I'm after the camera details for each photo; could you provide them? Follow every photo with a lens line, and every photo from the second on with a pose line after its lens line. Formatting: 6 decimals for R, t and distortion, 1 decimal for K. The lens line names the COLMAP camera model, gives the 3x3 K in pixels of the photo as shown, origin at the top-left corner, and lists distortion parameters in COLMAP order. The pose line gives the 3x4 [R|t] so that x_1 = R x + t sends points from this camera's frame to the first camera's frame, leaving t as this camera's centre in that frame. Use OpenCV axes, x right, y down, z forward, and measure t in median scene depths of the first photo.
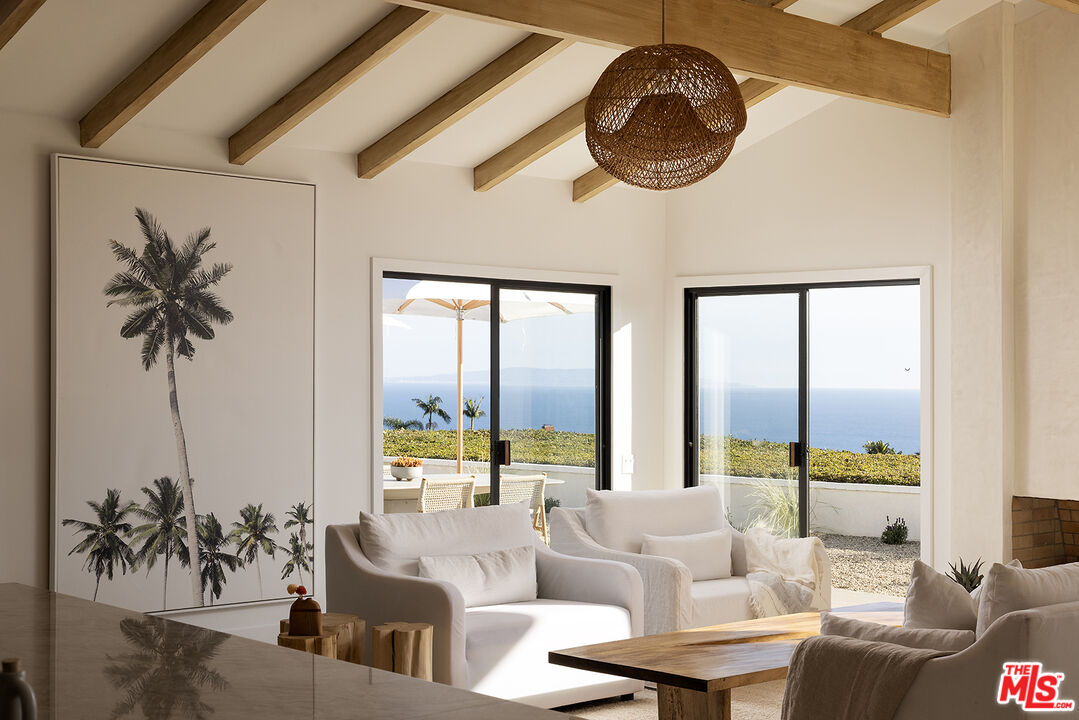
lens RADIAL K [[1673.0, 0, 539.5], [0, 1673.0, 360.0], [0, 0, 1]] dist [0.022825, -0.081462]
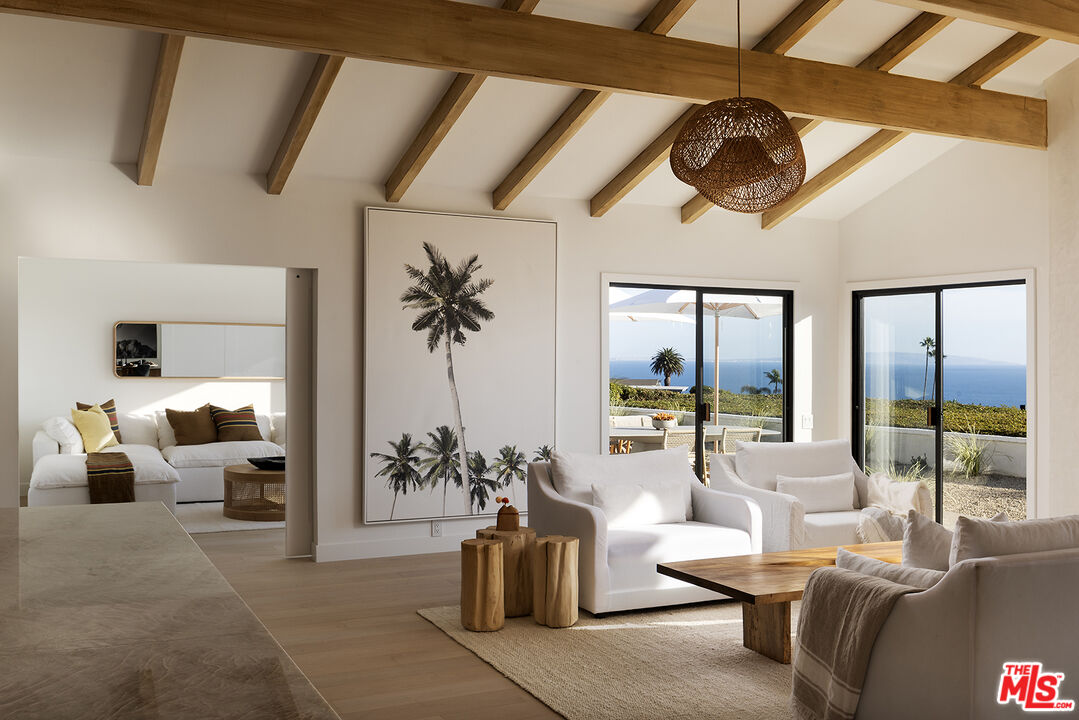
lens RADIAL K [[1076.2, 0, 539.5], [0, 1076.2, 360.0], [0, 0, 1]] dist [-0.018448, 0.000999]
pose [[0.952017, -0.000056, -0.306045, 0.142521], [0.003547, 0.999935, 0.010851, 0.002672], [0.306025, -0.011416, 0.951955, 0.131064]]
